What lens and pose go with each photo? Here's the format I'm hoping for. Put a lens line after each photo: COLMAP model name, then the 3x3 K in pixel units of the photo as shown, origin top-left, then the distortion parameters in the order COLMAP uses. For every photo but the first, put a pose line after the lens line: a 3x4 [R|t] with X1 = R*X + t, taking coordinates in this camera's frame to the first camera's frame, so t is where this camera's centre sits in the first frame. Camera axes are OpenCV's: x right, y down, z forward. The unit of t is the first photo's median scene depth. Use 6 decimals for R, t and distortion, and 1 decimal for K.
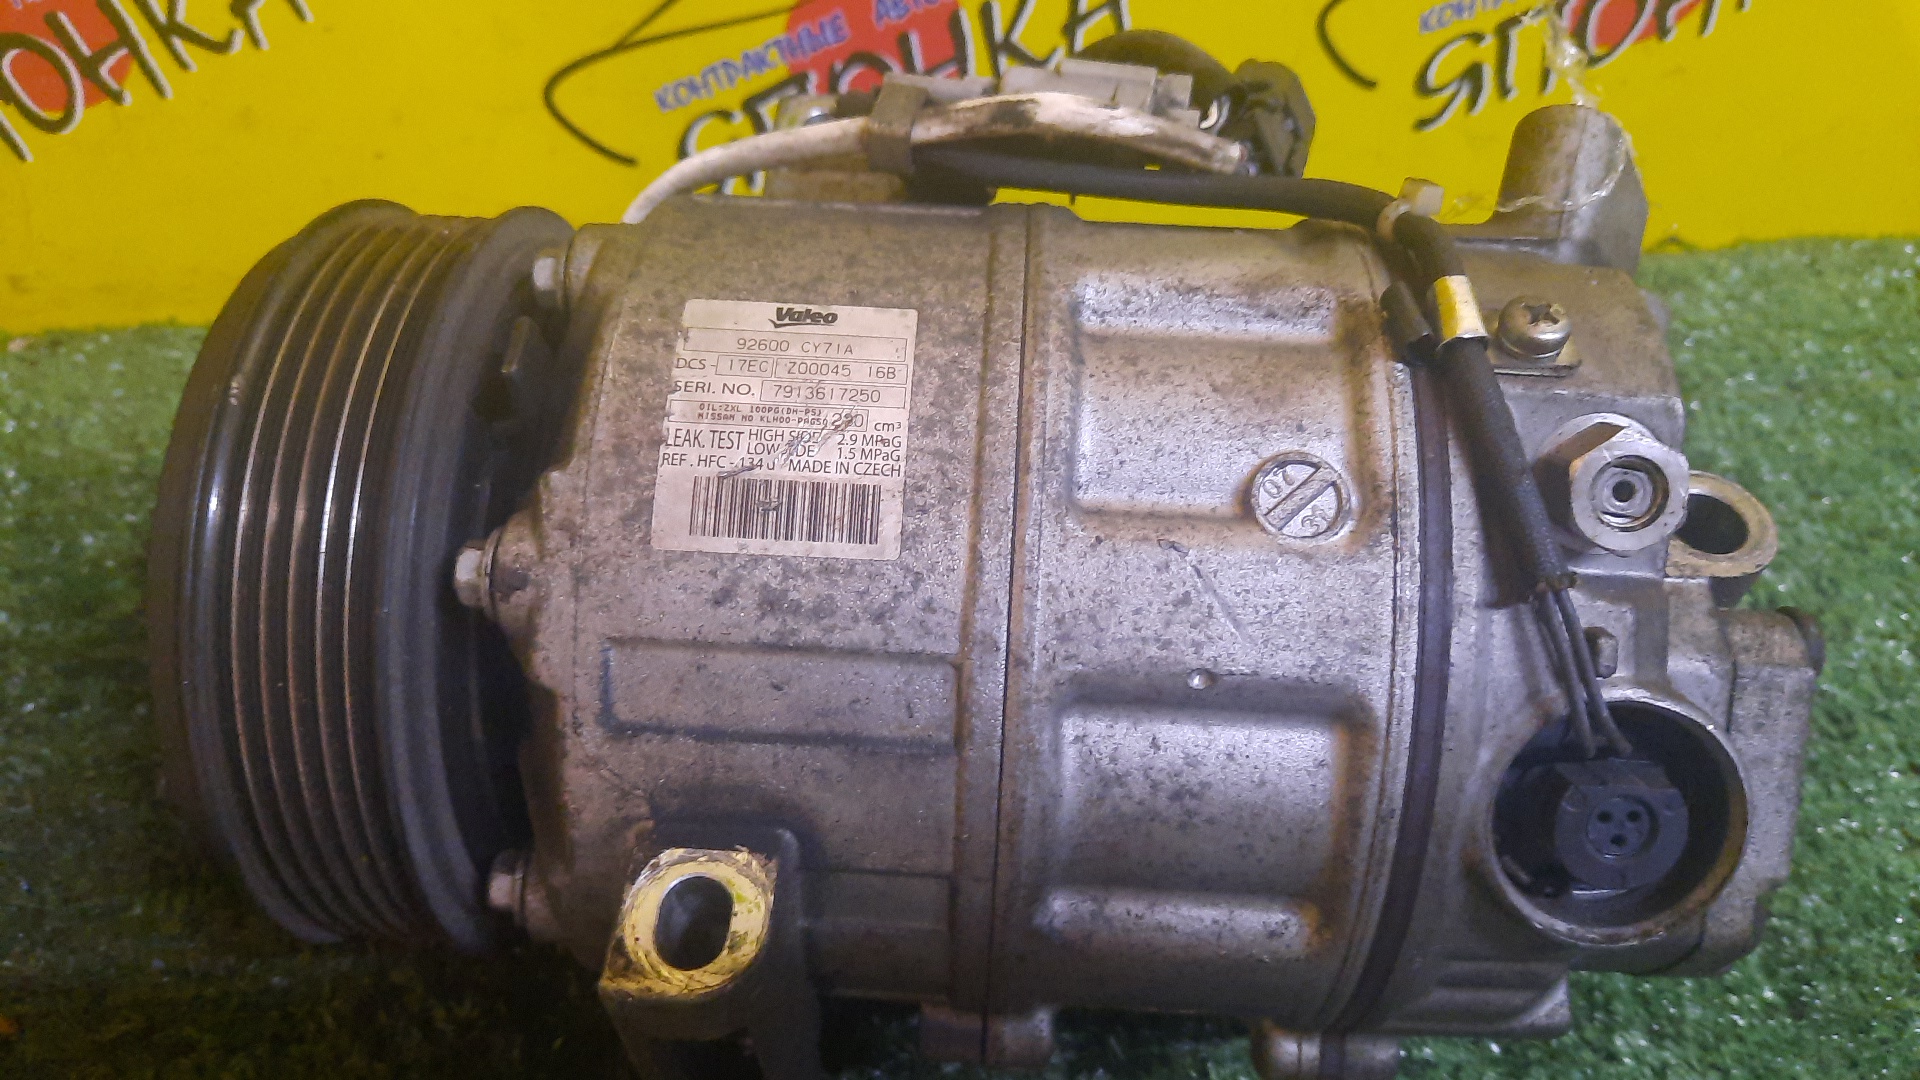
lens RADIAL K [[1393.2, 0, 960.0], [0, 1393.2, 540.0], [0, 0, 1]] dist [0.004877, -0.098887]
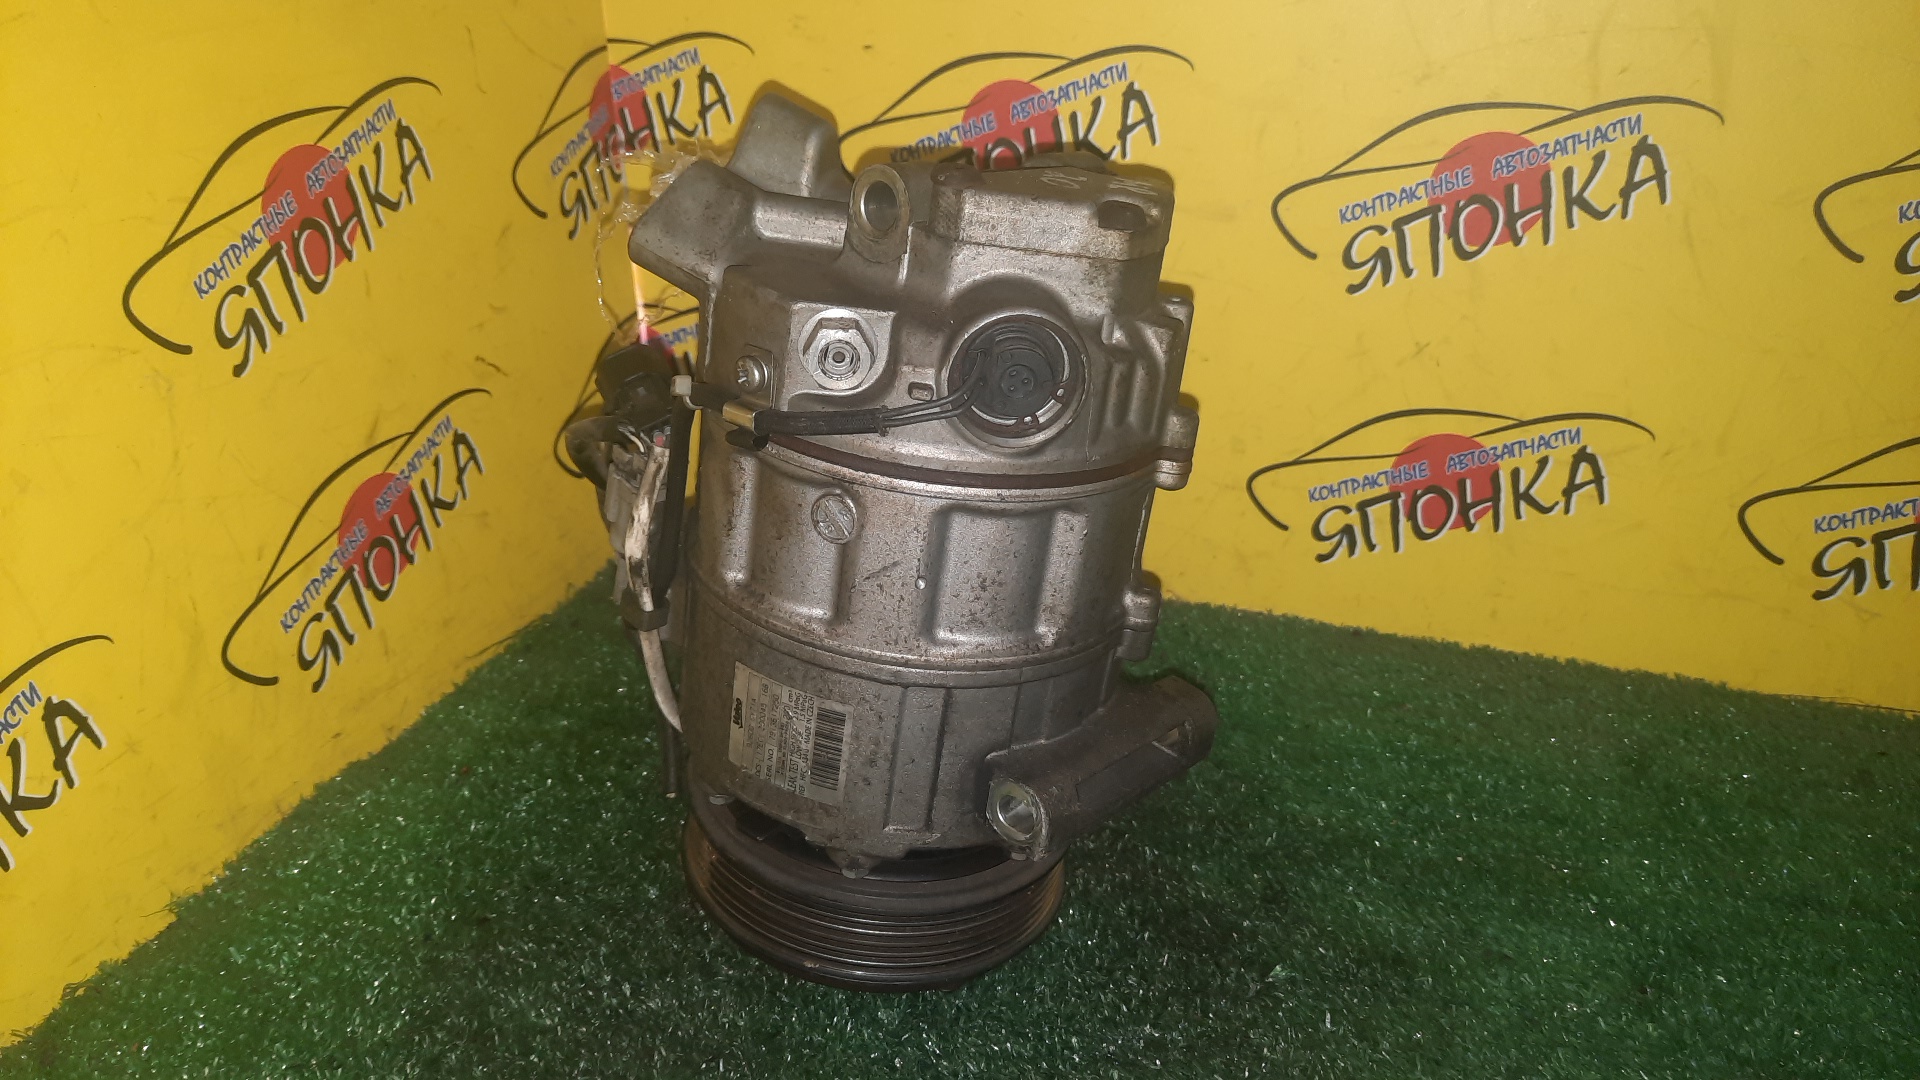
lens RADIAL K [[1393.2, 0, 960.0], [0, 1393.2, 540.0], [0, 0, 1]] dist [0.004877, -0.098887]
pose [[0.082706, -0.919159, -0.385105, 0.964452], [0.994446, 0.101357, -0.028347, 0.199402], [0.065089, -0.380621, 0.922437, -0.769983]]
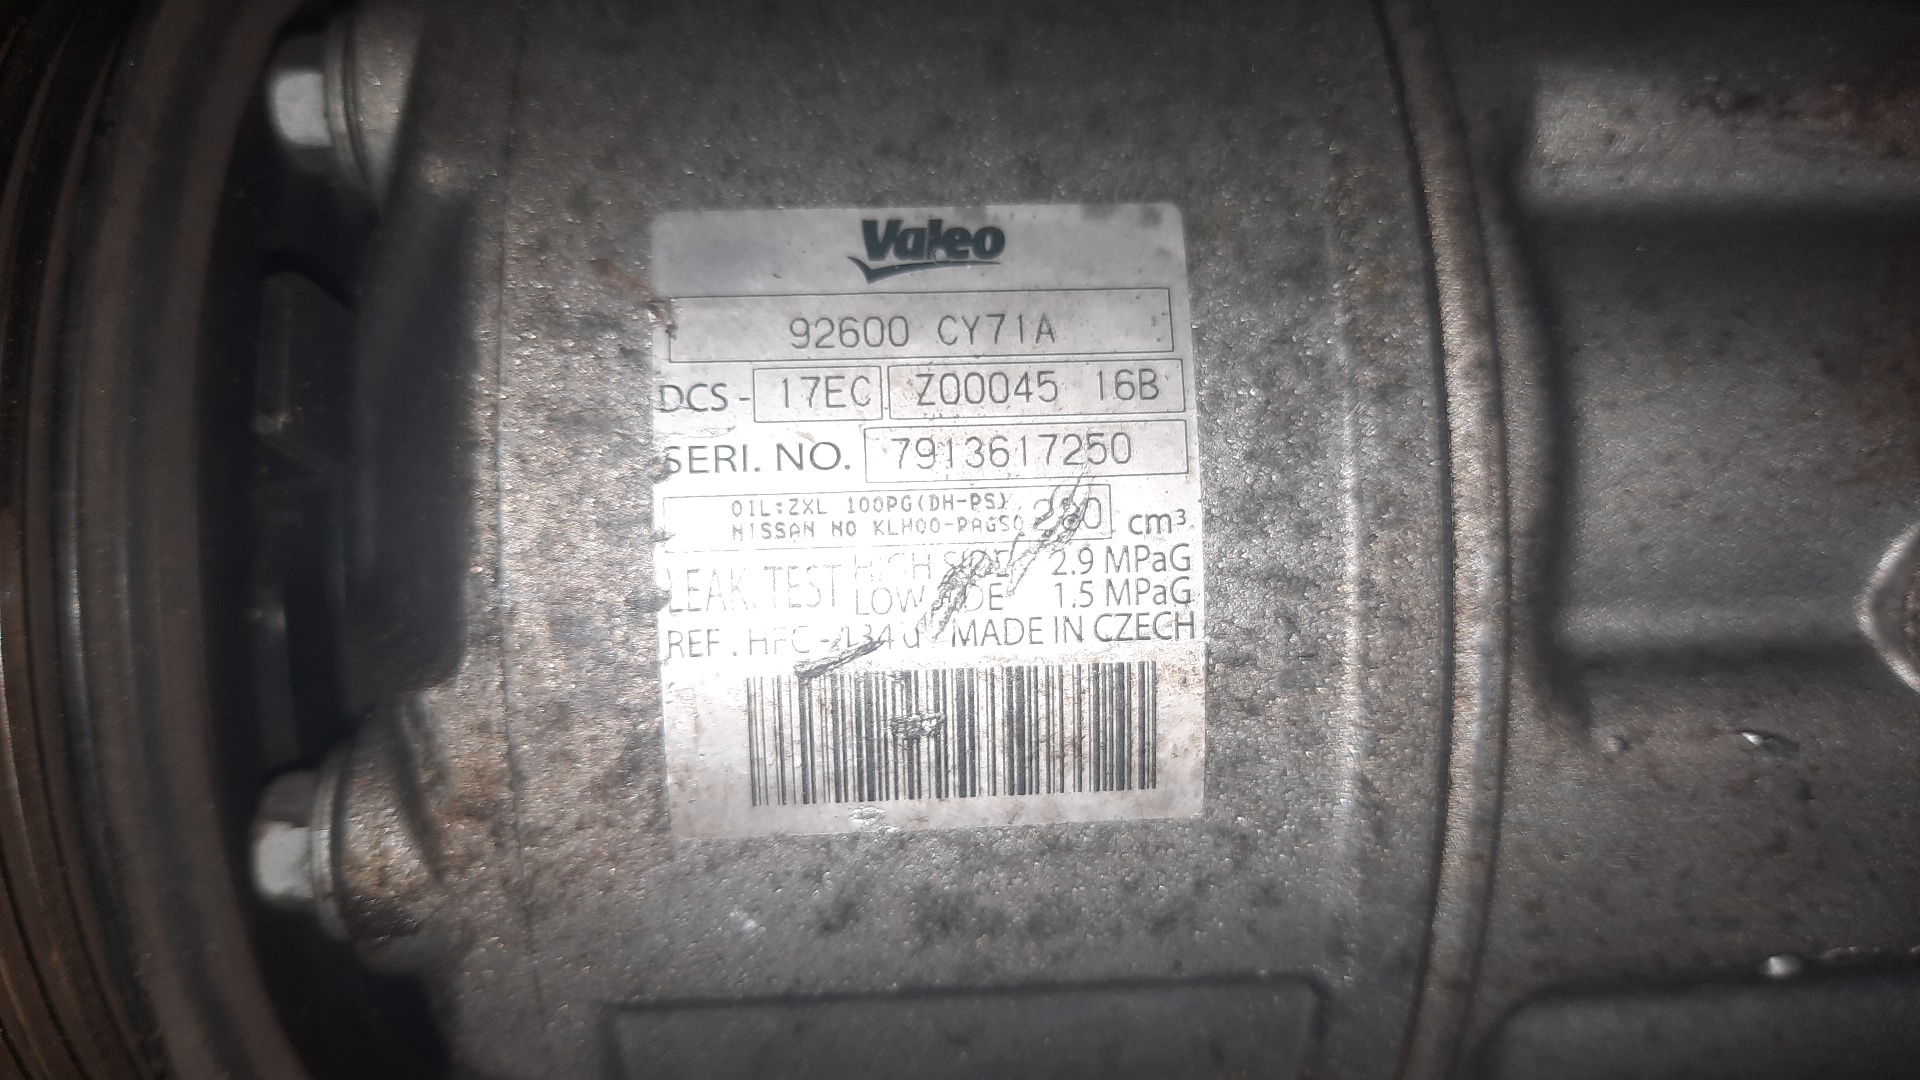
lens RADIAL K [[1393.2, 0, 960.0], [0, 1393.2, 540.0], [0, 0, 1]] dist [0.004877, -0.098887]
pose [[0.995201, -0.085054, 0.048376, -0.138919], [0.061458, 0.928050, 0.367351, -0.247148], [-0.076140, -0.362615, 0.928824, 0.591309]]
